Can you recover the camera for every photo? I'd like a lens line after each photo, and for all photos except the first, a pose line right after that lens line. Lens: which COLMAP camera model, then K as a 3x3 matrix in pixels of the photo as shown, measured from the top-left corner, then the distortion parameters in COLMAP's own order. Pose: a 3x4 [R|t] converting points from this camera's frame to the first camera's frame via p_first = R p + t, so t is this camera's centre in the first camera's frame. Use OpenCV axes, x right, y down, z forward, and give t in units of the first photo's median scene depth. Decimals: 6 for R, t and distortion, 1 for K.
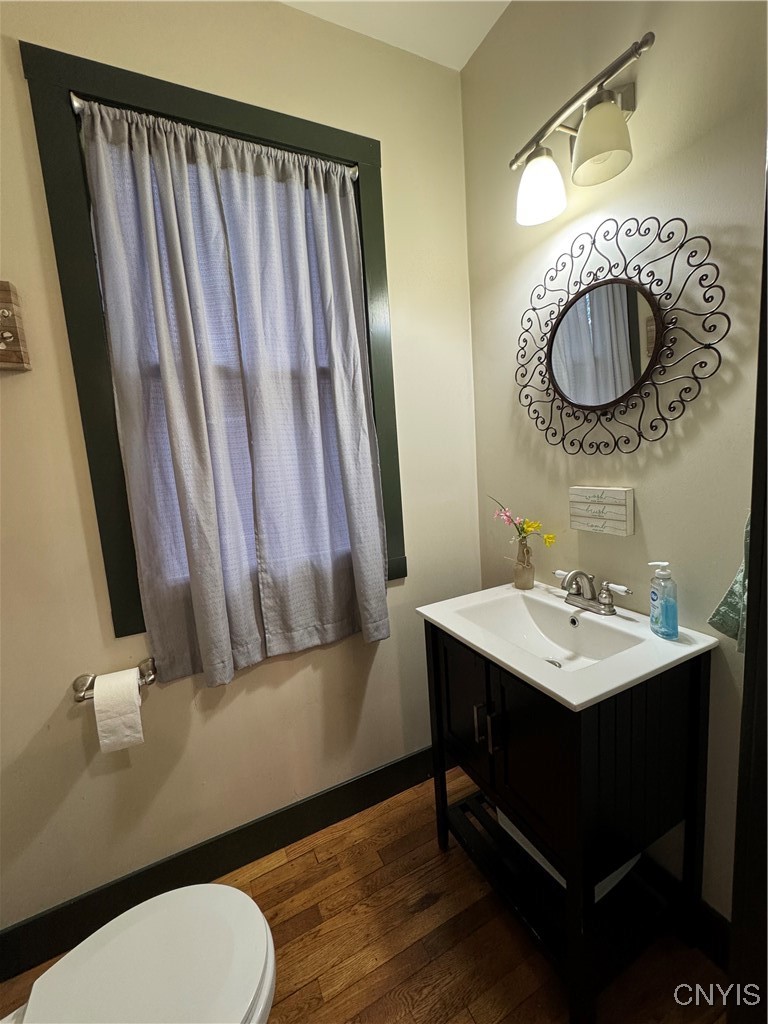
lens RADIAL K [[409.0, 0, 384.0], [0, 409.0, 512.0], [0, 0, 1]] dist [-0.002216, -0.000091]
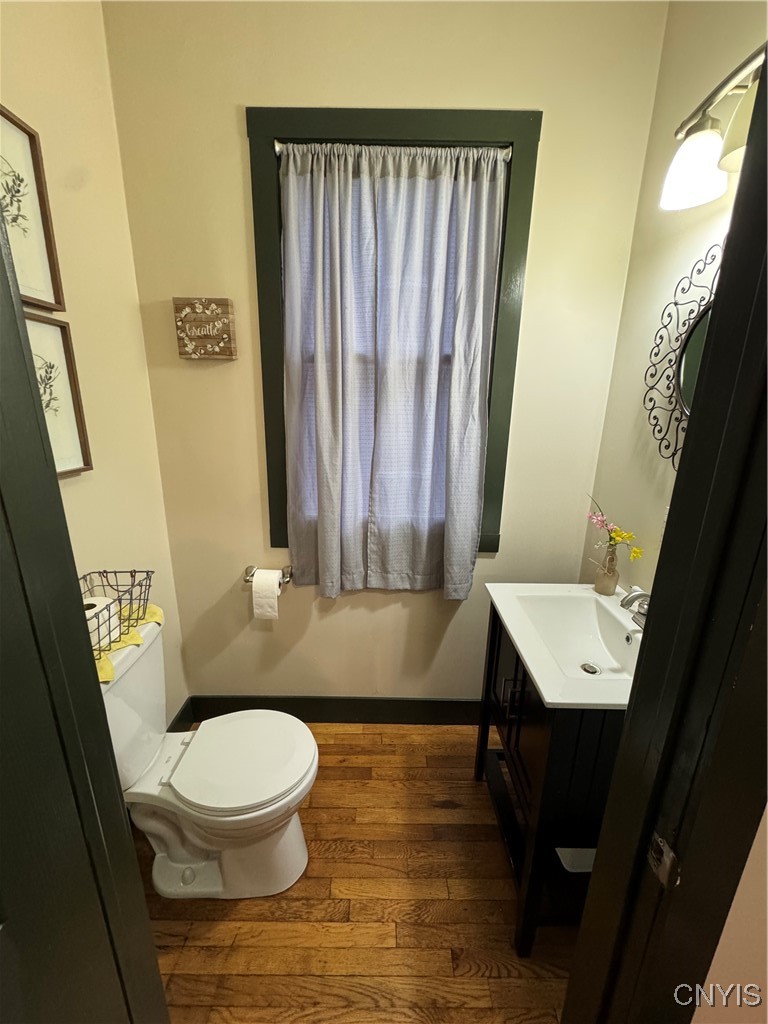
lens RADIAL K [[409.0, 0, 384.0], [0, 409.0, 512.0], [0, 0, 1]] dist [-0.002216, -0.000091]
pose [[0.894748, 0.201750, -0.398401, 0.245408], [-0.139152, 0.973672, 0.180553, -0.126391], [0.424339, -0.106111, 0.899265, -0.123028]]
